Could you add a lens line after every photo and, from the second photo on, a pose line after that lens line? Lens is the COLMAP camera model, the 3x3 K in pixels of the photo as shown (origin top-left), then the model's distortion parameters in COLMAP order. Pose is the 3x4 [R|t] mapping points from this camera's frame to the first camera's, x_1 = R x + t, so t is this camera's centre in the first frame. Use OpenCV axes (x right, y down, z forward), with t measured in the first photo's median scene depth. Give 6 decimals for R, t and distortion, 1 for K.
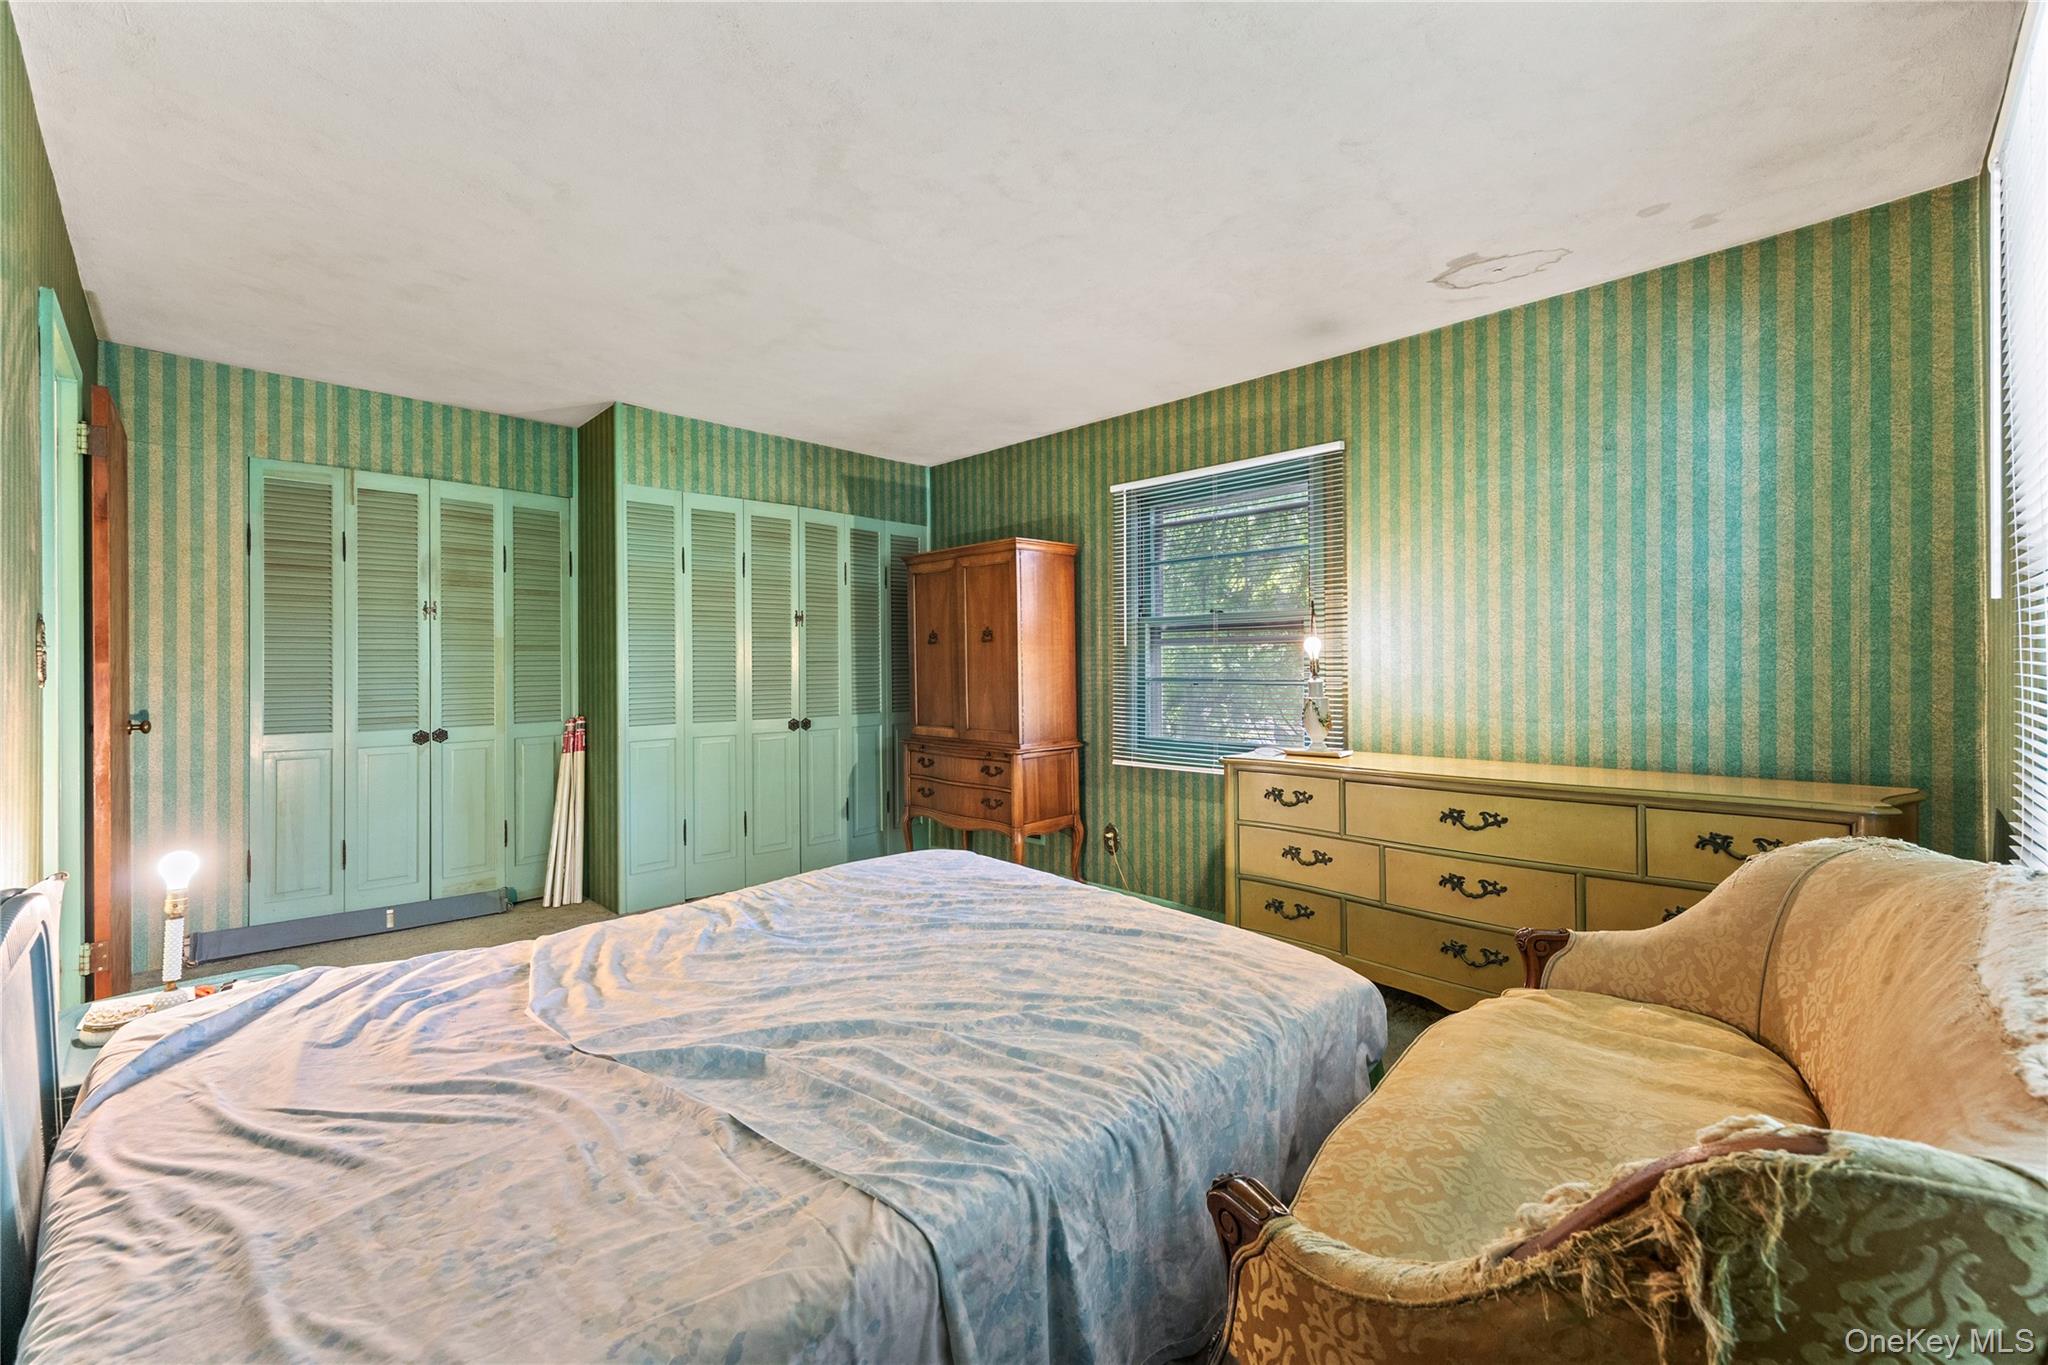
lens RADIAL K [[824.7, 0, 1036.6], [0, 824.7, 691.3], [0, 0, 1]] dist [0.000909, 0.000004]
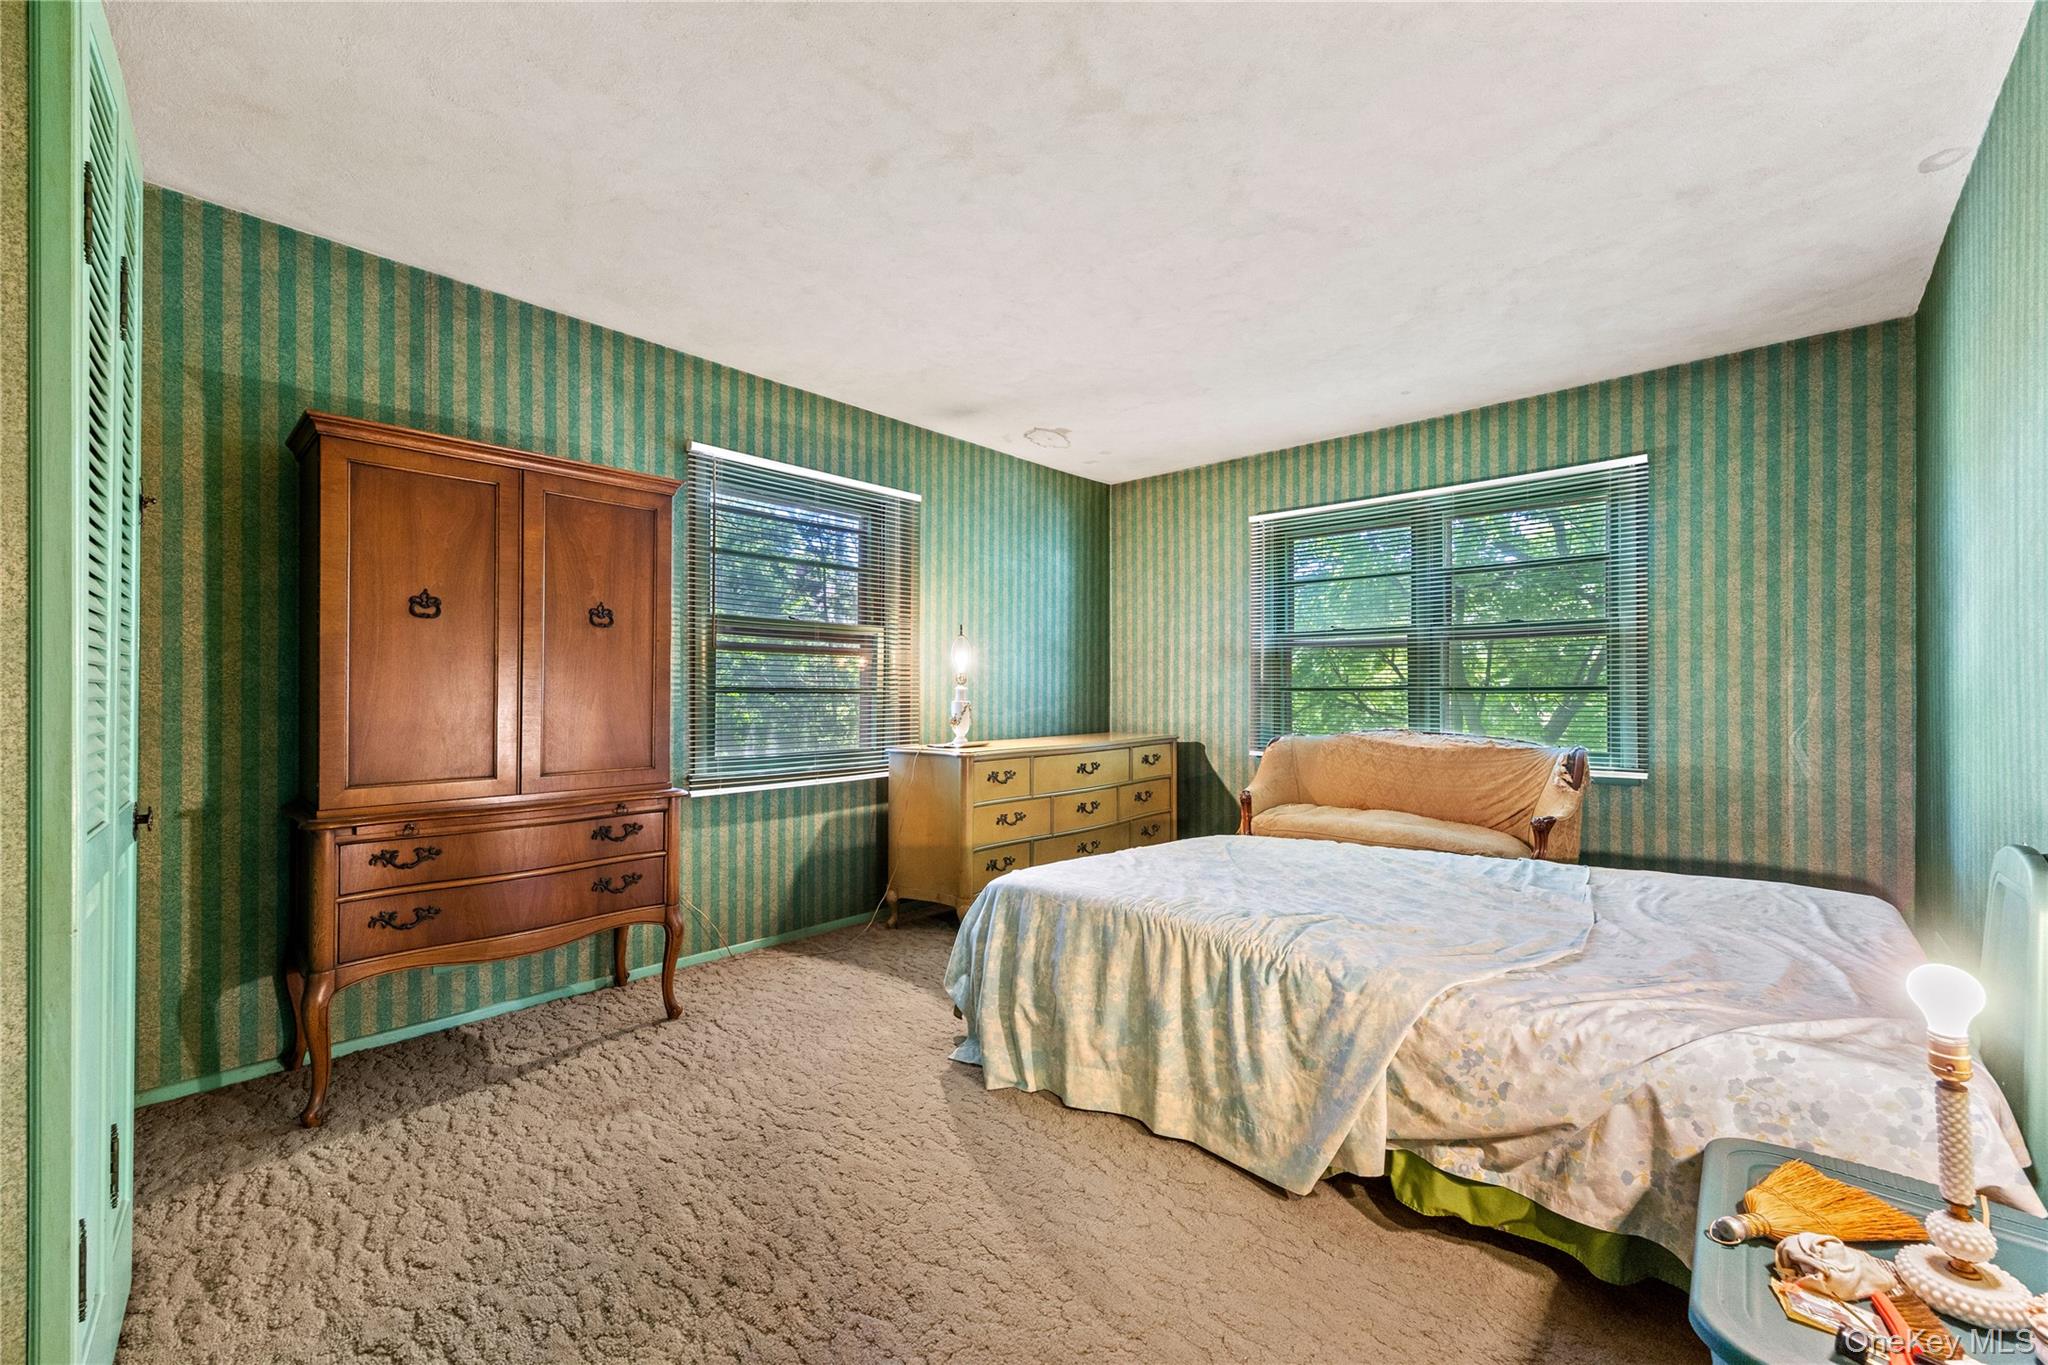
lens RADIAL K [[824.7, 0, 1036.6], [0, 824.7, 691.3], [0, 0, 1]] dist [0.000909, 0.000004]
pose [[-0.041866, -0.001149, 0.999123, -0.810978], [0.023890, 0.999712, 0.002151, -0.006271], [-0.998838, 0.023959, -0.041827, 0.815561]]
